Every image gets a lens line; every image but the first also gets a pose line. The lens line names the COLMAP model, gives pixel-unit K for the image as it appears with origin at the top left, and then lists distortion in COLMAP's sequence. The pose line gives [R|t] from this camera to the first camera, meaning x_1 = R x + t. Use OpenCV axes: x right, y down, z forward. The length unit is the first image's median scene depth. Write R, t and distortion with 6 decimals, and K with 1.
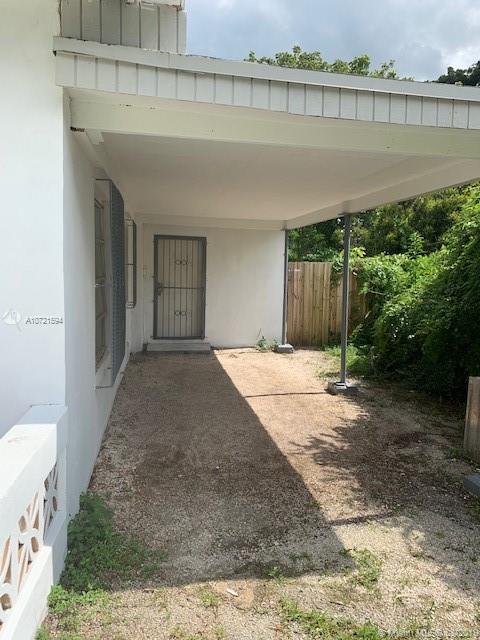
lens RADIAL K [[491.8, 0, 236.9], [0, 491.8, 314.8], [0, 0, 1]] dist [0.006890, -0.025282]
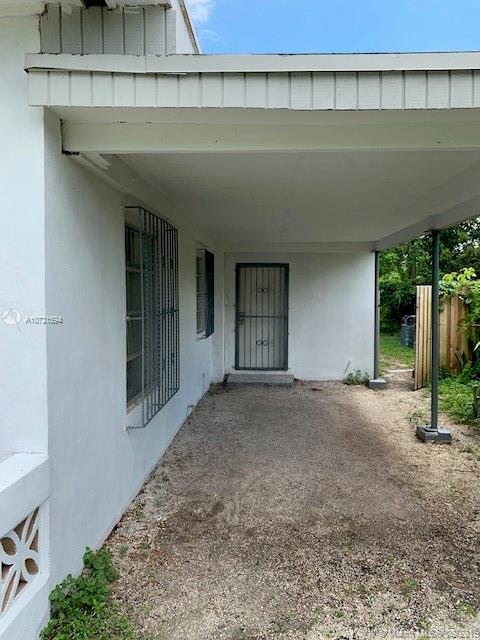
lens RADIAL K [[491.8, 0, 231.5], [0, 491.8, 315.5], [0, 0, 1]] dist [0.006890, -0.025282]
pose [[0.970729, -0.010684, -0.239939, 0.120047], [-0.002011, 0.998613, -0.052604, -0.014075], [0.240169, 0.051547, 0.969362, 0.120020]]
